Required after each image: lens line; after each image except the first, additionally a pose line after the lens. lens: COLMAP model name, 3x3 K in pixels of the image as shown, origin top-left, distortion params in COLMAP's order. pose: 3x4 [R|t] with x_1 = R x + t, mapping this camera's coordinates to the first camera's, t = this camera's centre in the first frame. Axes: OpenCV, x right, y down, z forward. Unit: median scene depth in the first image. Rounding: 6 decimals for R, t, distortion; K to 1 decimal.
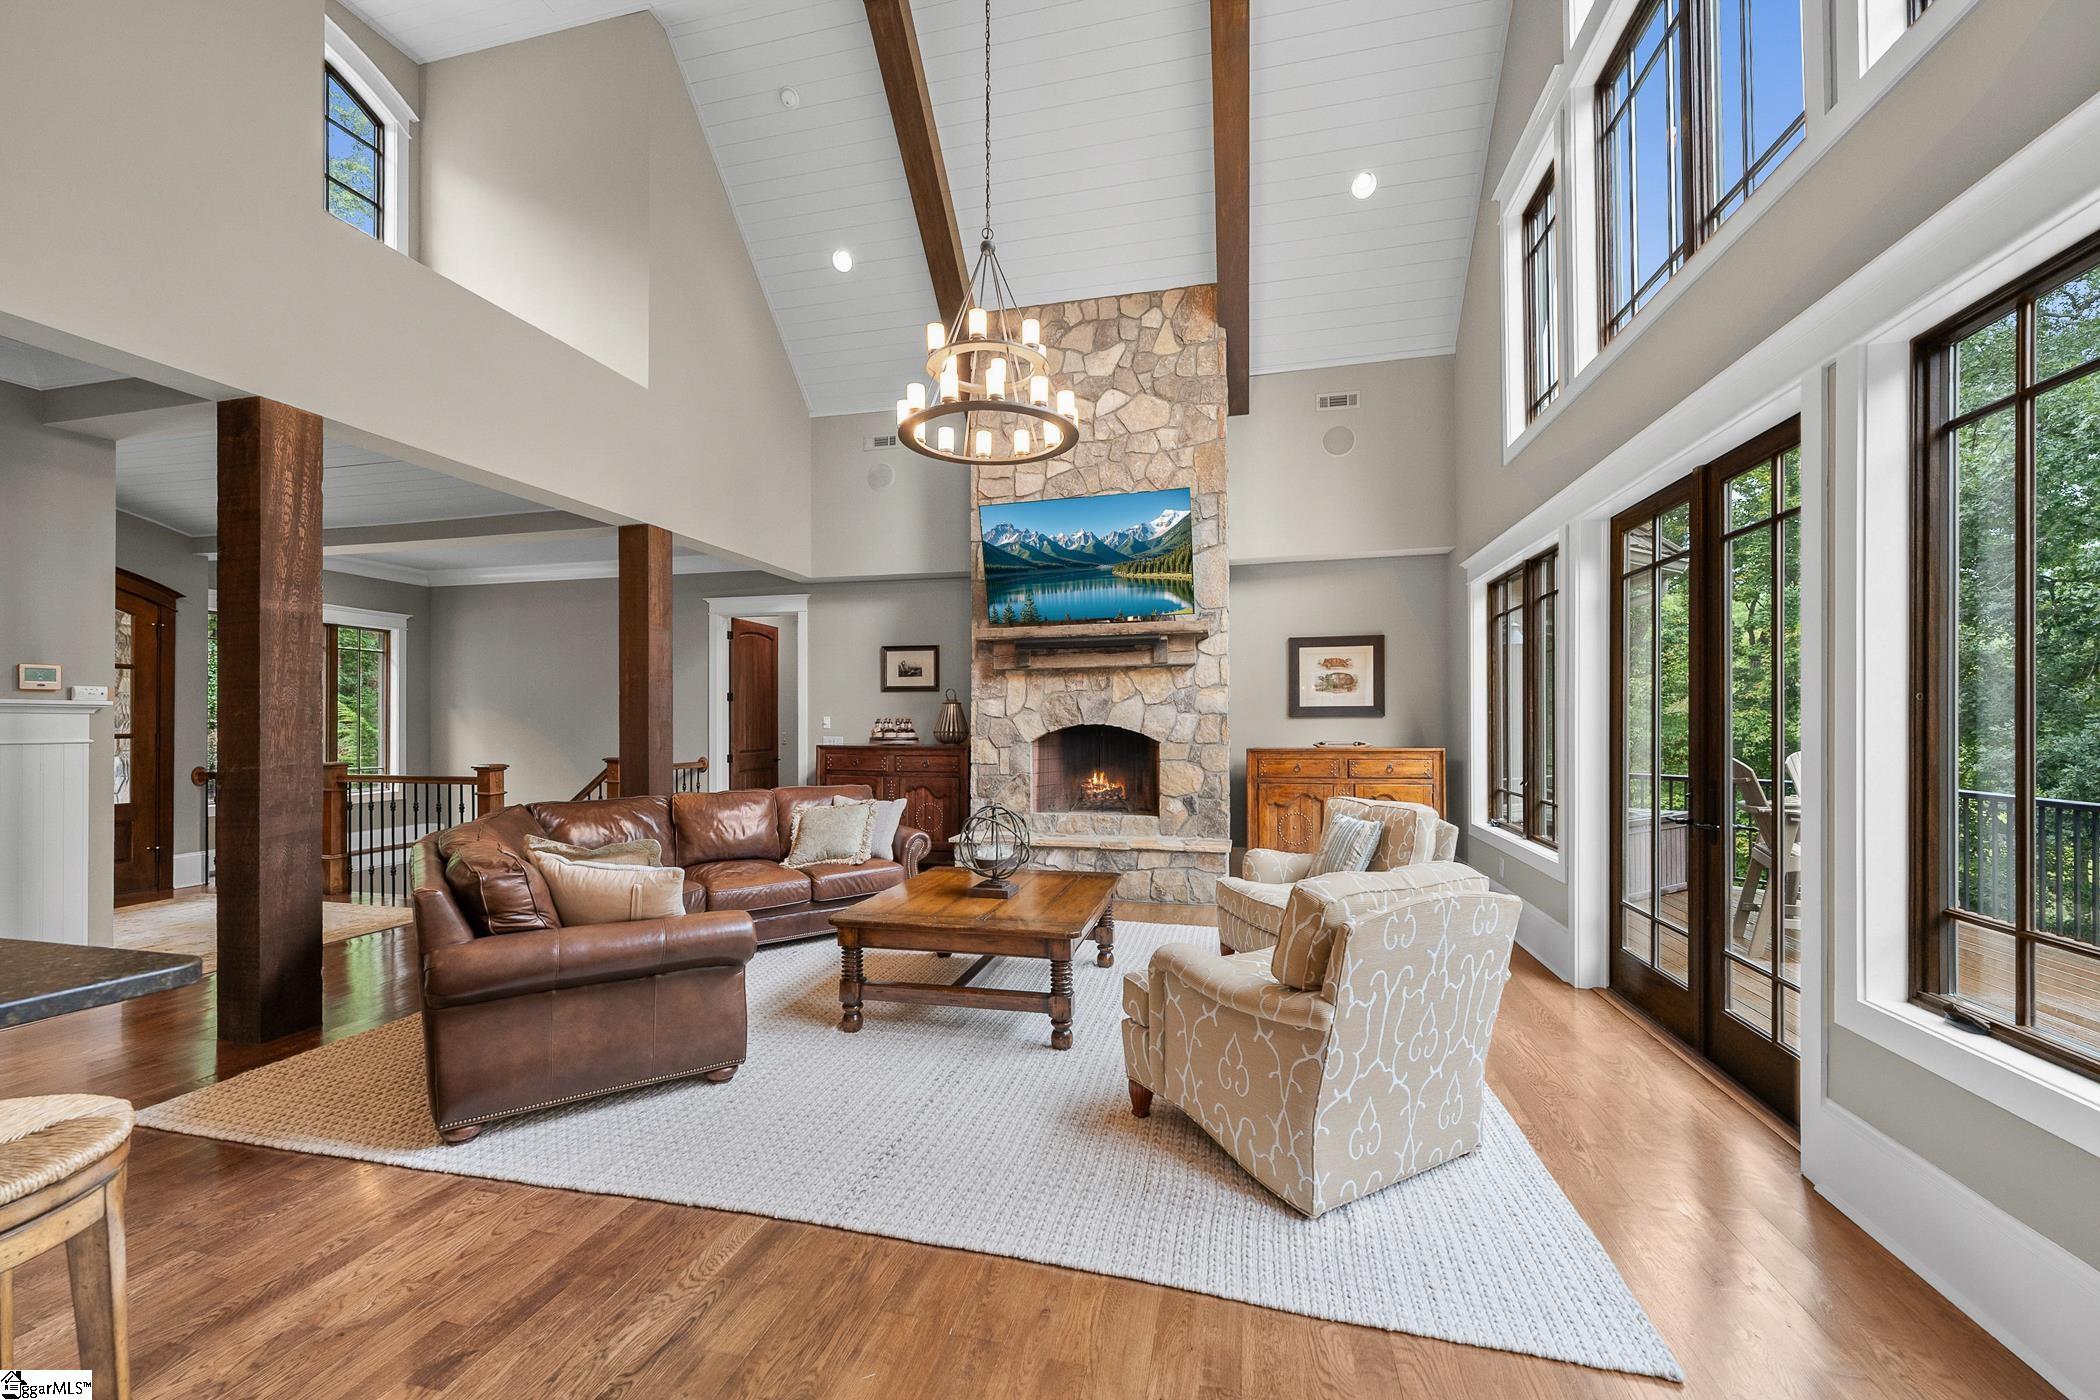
lens RADIAL K [[828.0, 0, 1044.3], [0, 828.0, 743.1], [0, 0, 1]] dist [0.000772, 0.000215]
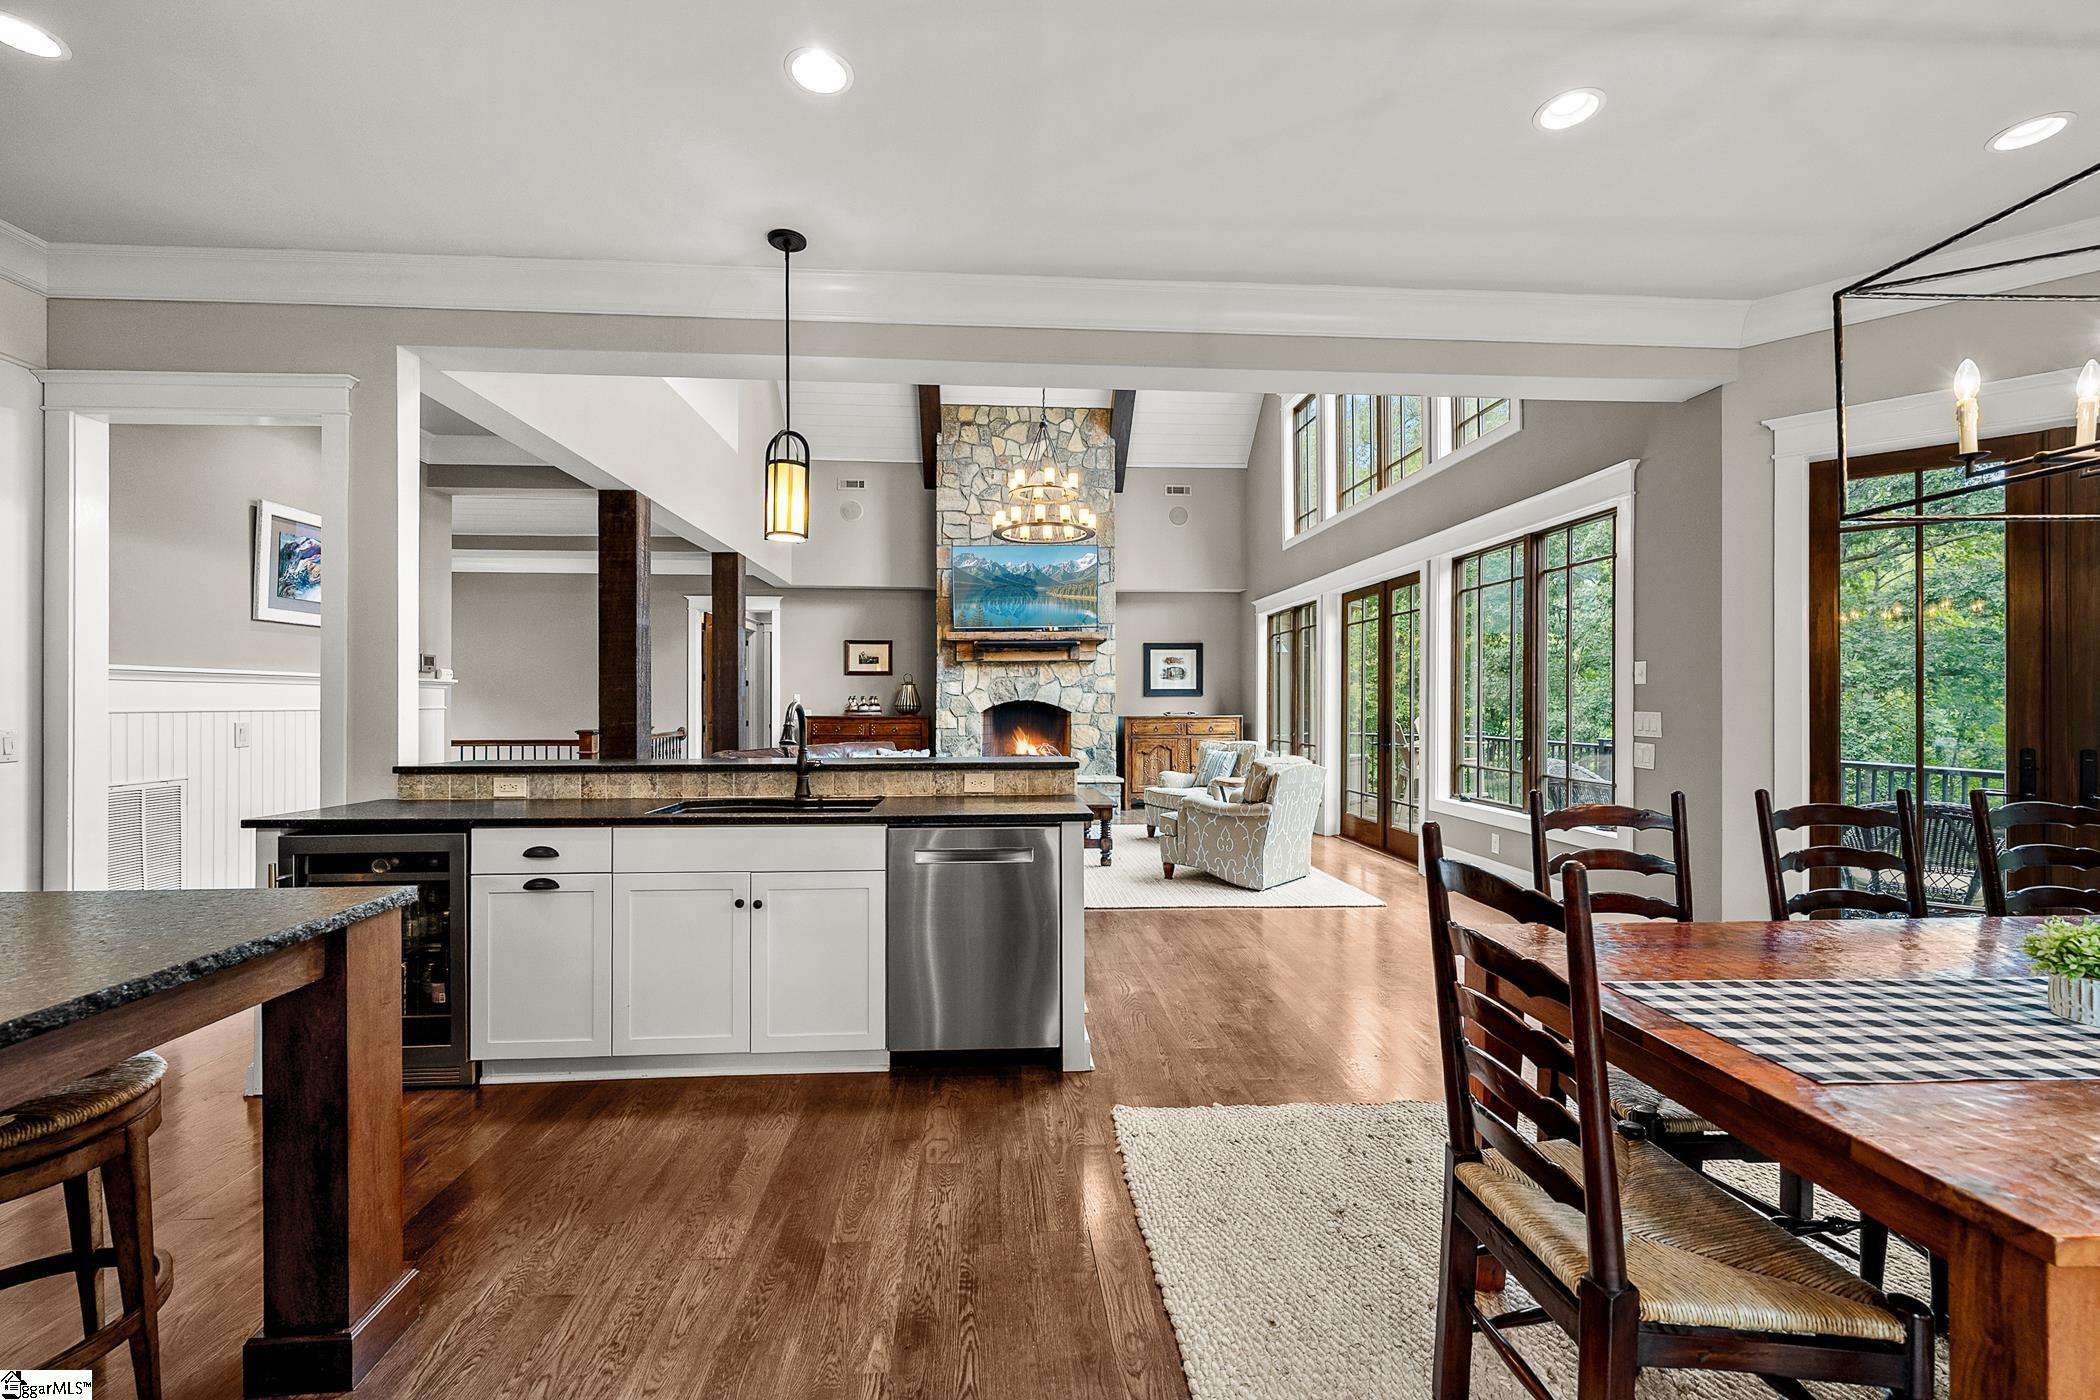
lens RADIAL K [[828.0, 0, 1044.3], [0, 828.0, 743.1], [0, 0, 1]] dist [0.000772, 0.000215]
pose [[0.952534, -0.012619, 0.304170, -0.360493], [0.005785, 0.999710, 0.023360, 0.019199], [-0.304376, -0.020492, 0.952331, -0.403284]]
